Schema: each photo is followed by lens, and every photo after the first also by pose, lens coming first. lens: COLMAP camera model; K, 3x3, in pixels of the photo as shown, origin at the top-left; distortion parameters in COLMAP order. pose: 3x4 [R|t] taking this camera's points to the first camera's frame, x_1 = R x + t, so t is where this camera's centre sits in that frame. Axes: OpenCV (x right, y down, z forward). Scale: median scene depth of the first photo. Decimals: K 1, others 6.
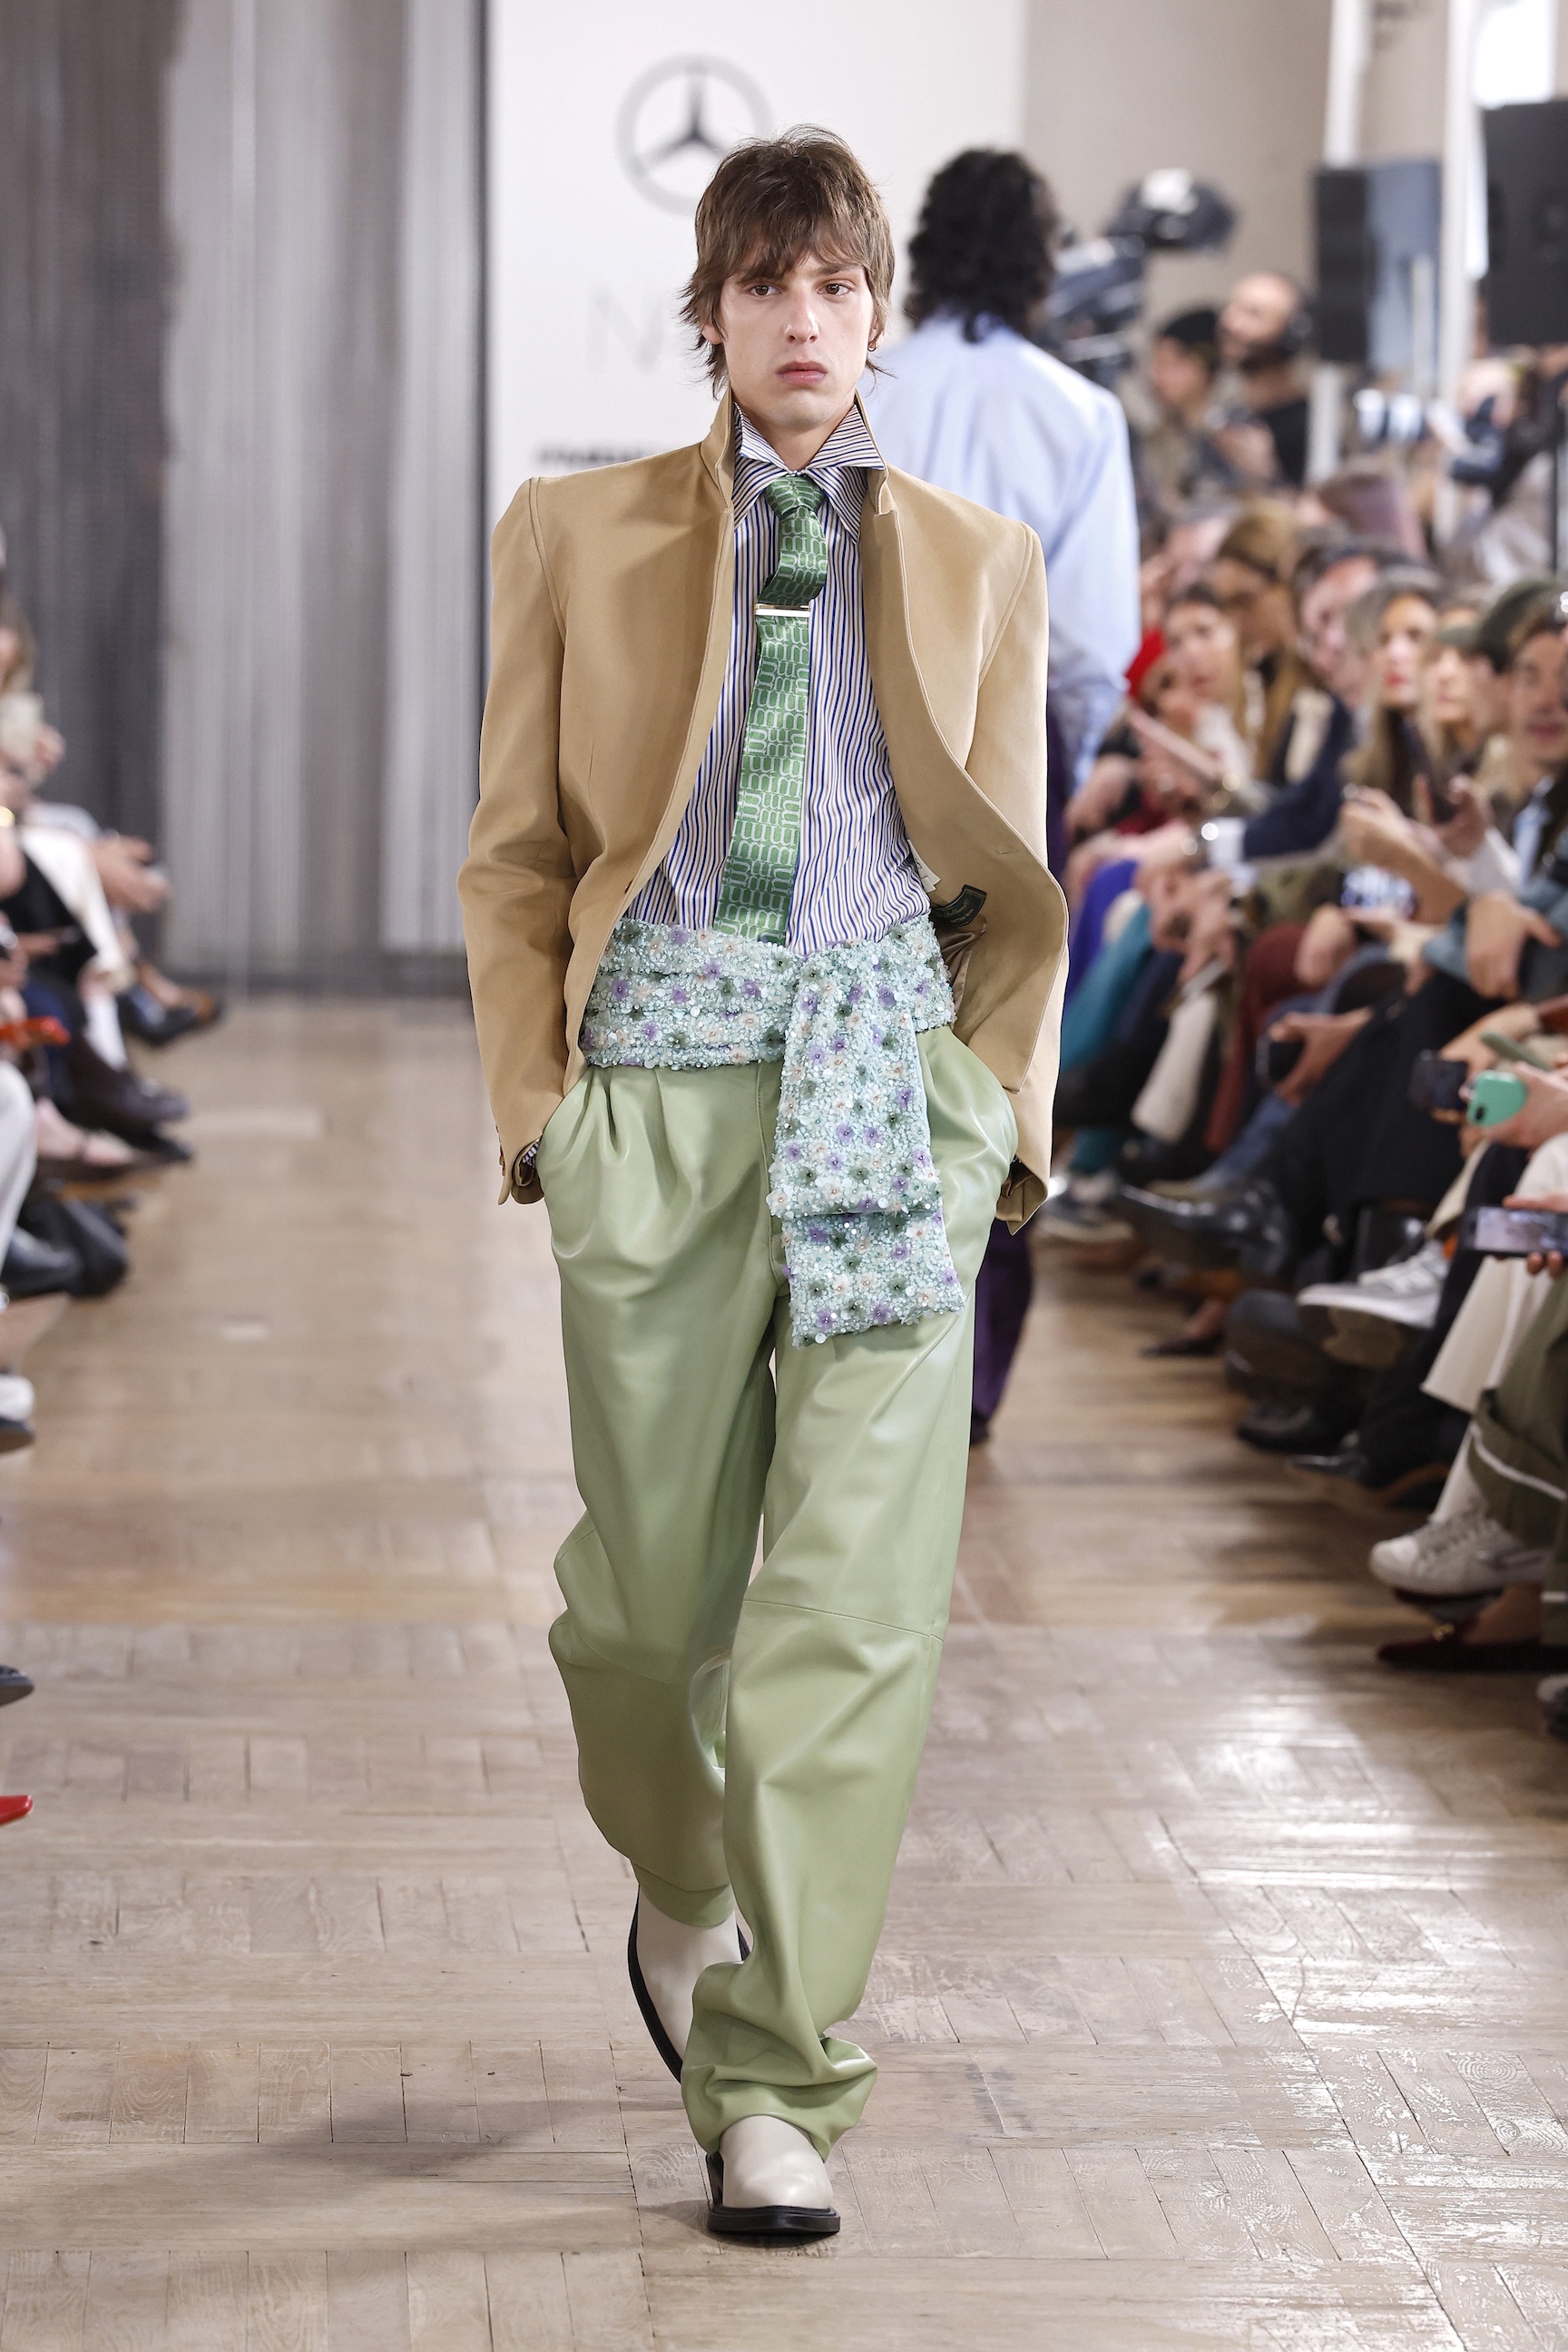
lens RADIAL K [[12711.3, 0, 706.7], [0, 12711.3, 1173.0], [0, 0, 1]] dist [2.058769, -5.328063]
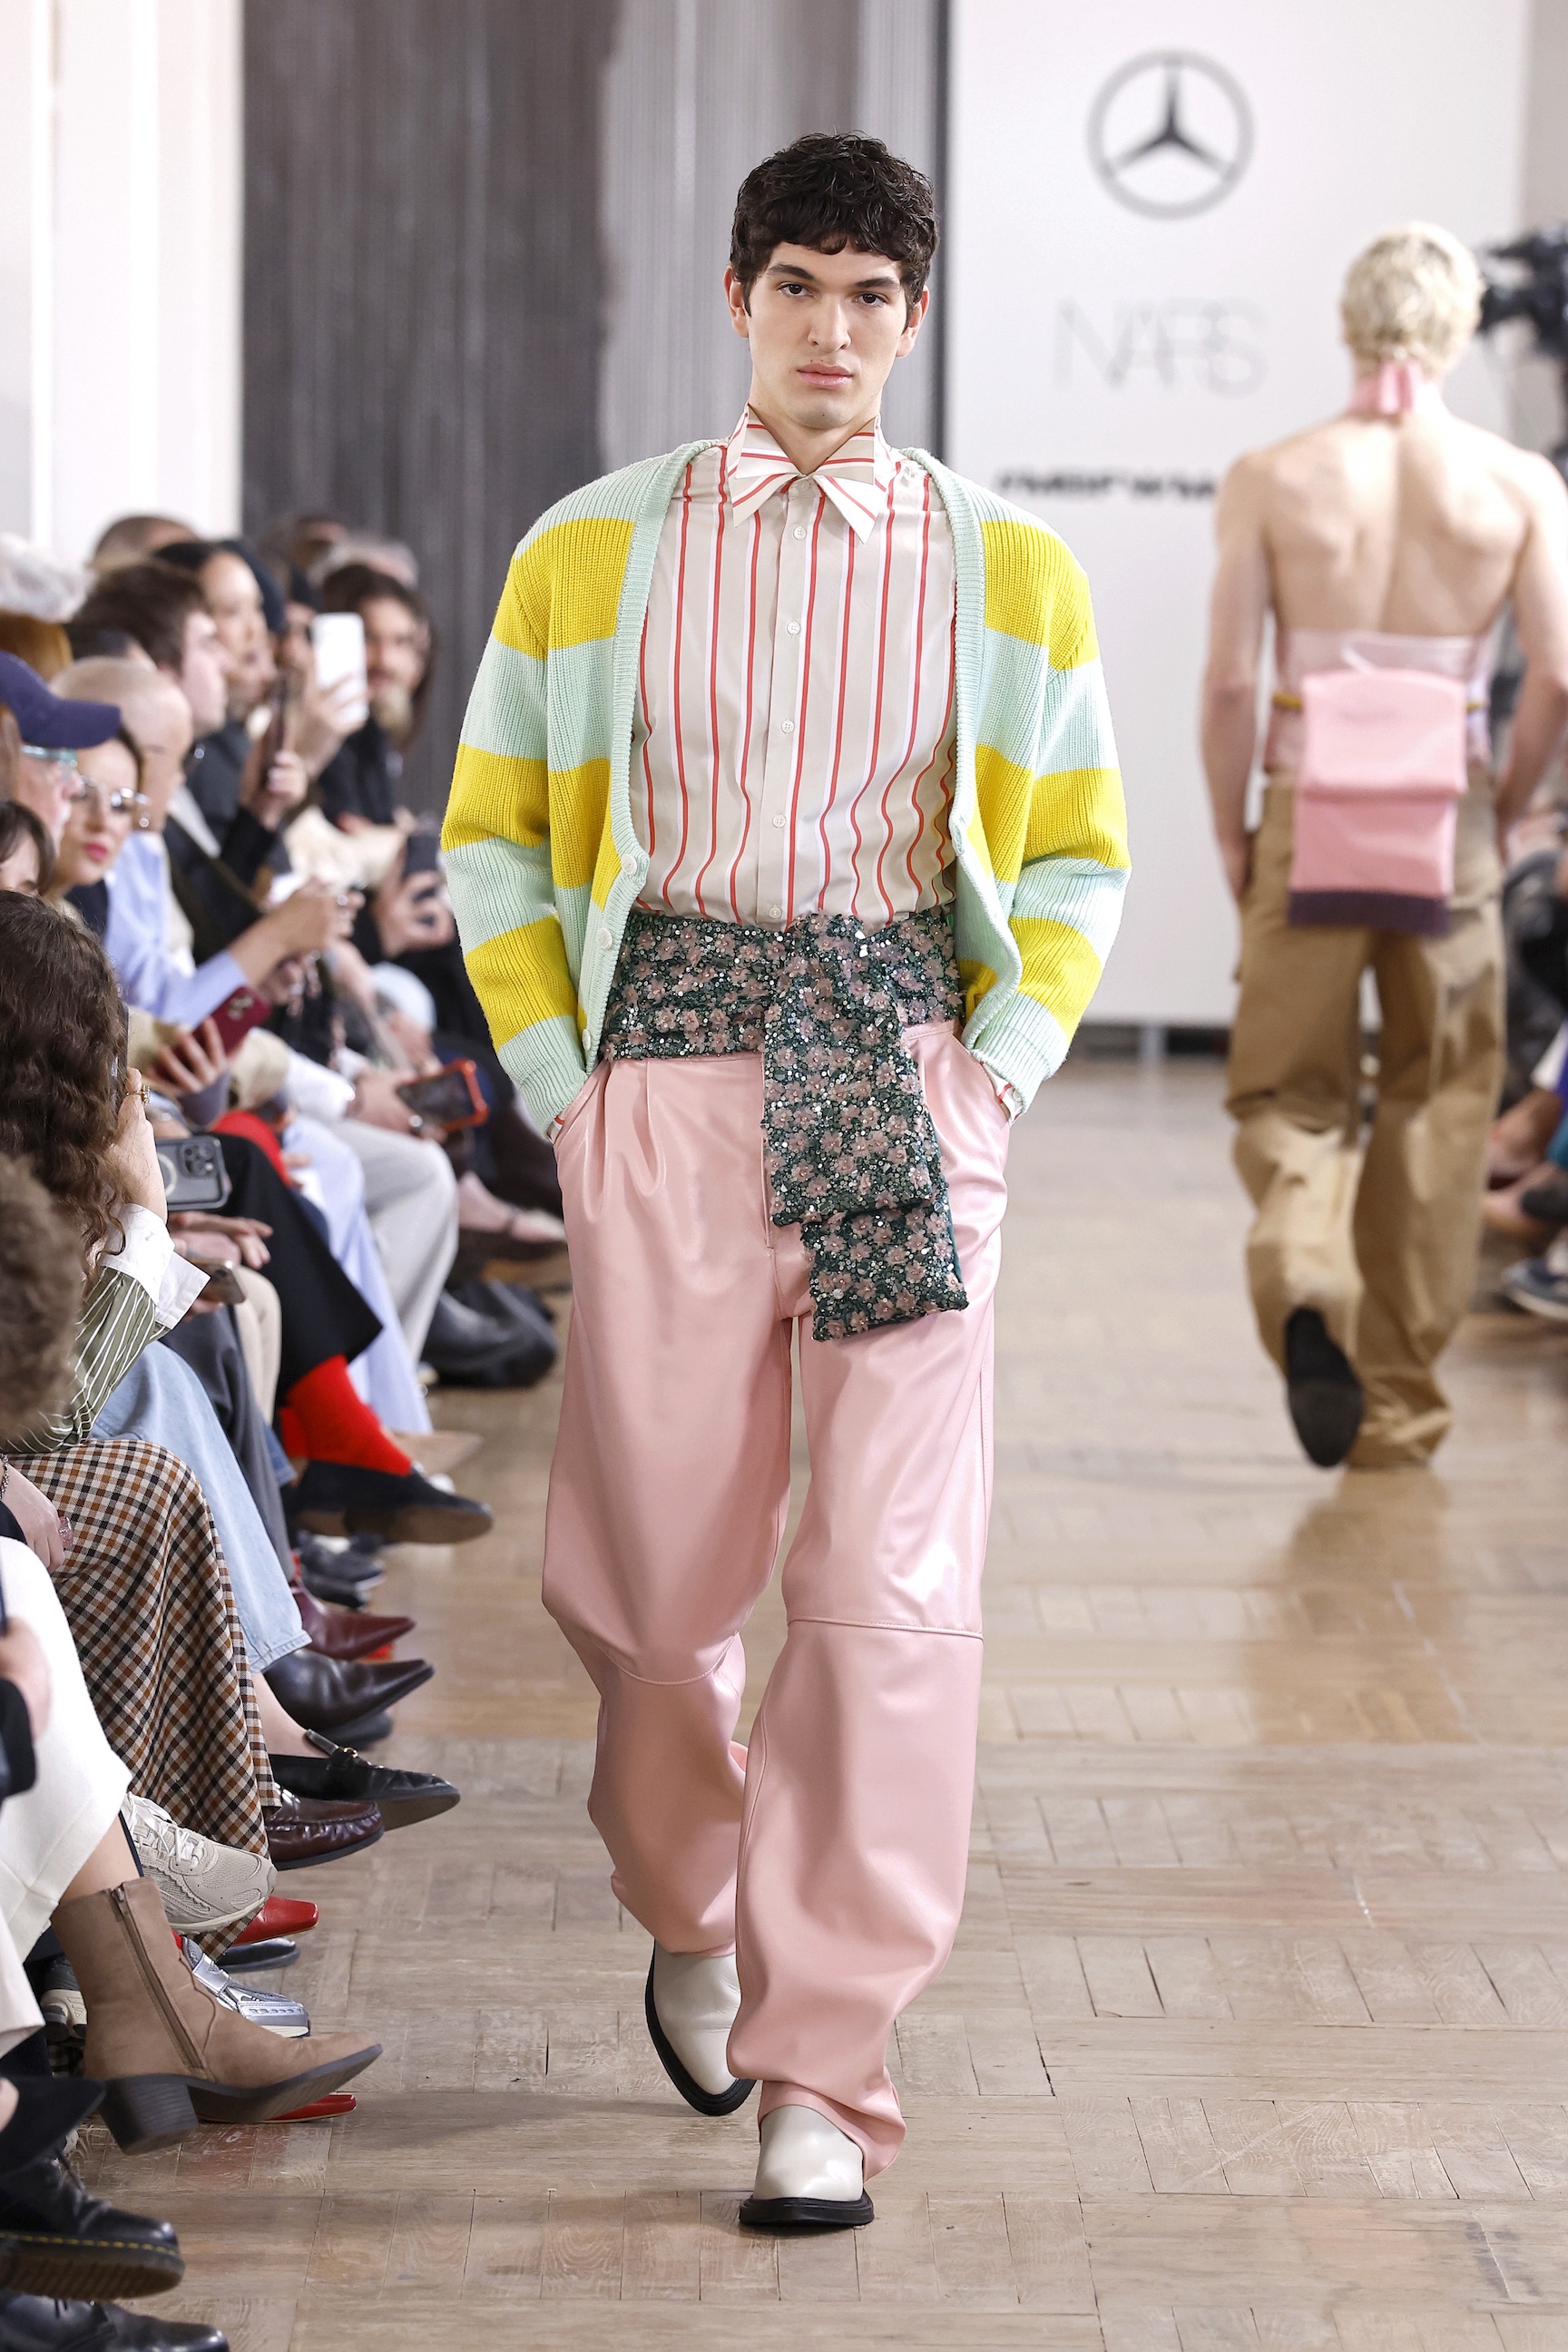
lens RADIAL K [[13507.1, 0, 785.7], [0, 13507.1, 1168.2], [0, 0, 1]] dist [2.194559, -21.089465]
pose [[0.999596, -0.001004, -0.028393, -0.000567], [0.000794, 0.999972, -0.007378, 0.001076], [0.028400, 0.007353, 0.999570, 0.014518]]
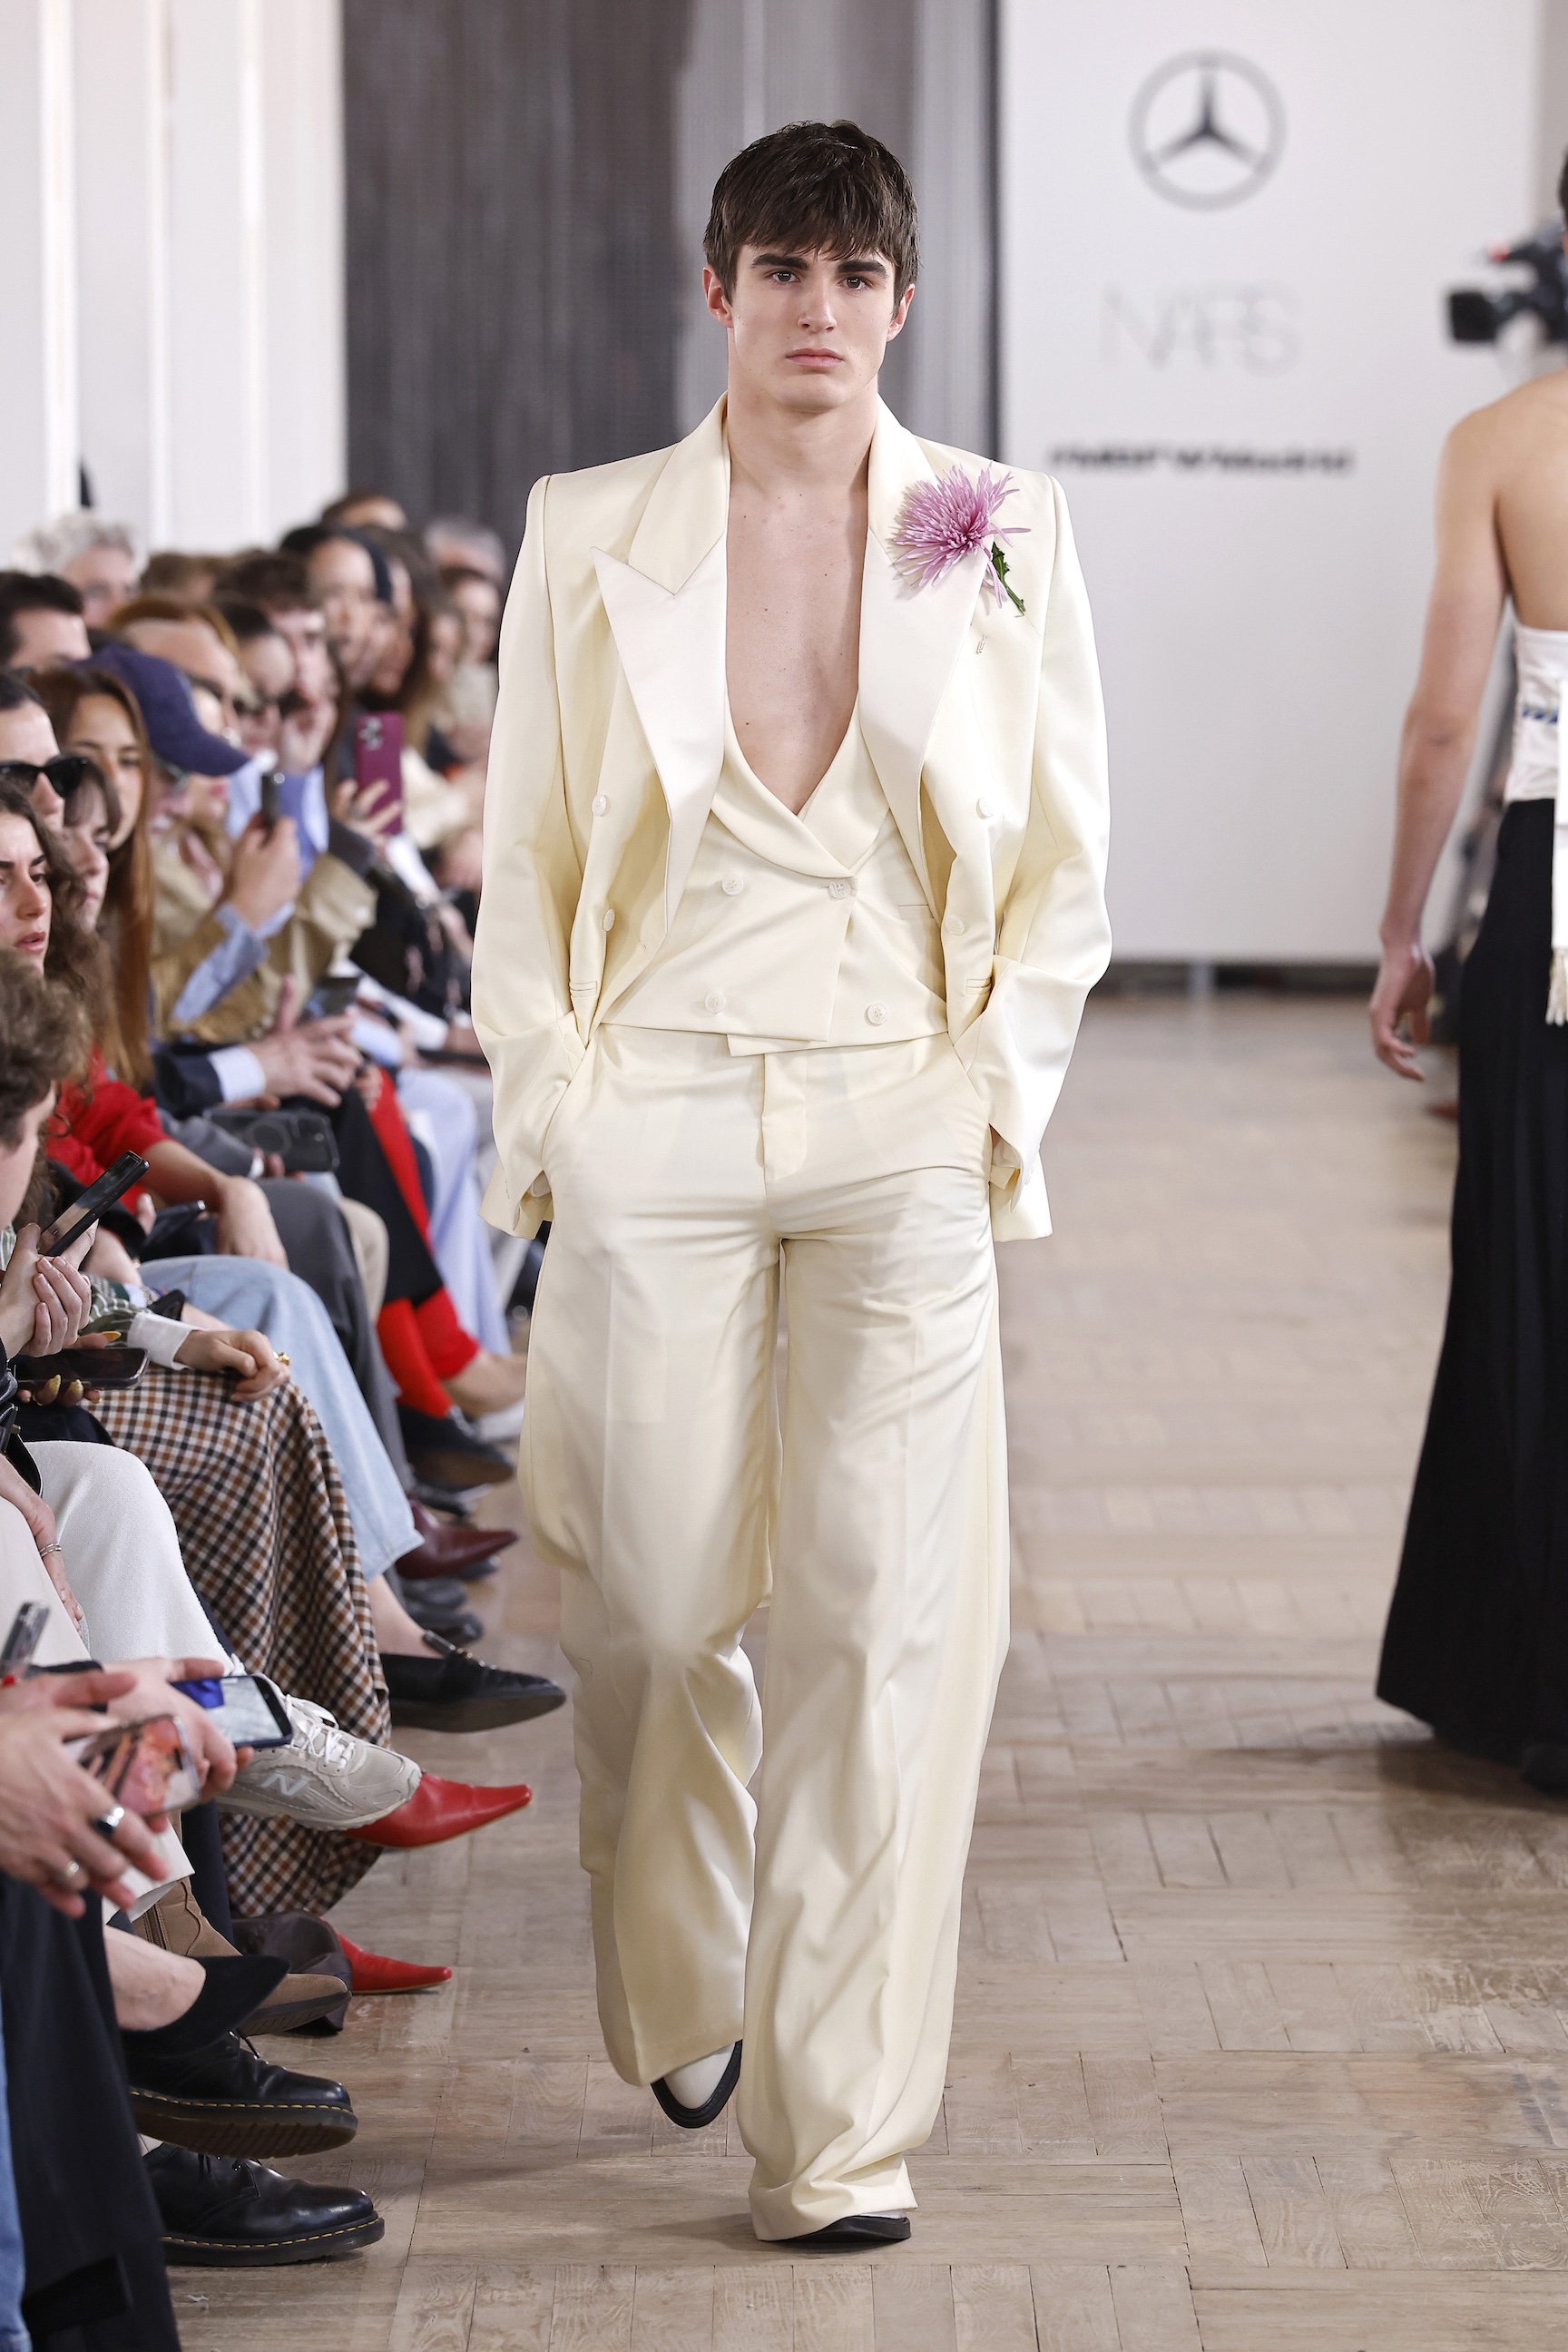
lens RADIAL K [[14141.9, 0, 777.2], [0, 14141.9, 1120.6], [0, 0, 1]] dist [2.811988, -30.266564]
pose [[0.999201, -0.016266, -0.036515, 0.005227], [0.016354, 0.999864, 0.002126, -0.007094], [0.036475, -0.002721, 0.999331, -0.106666]]
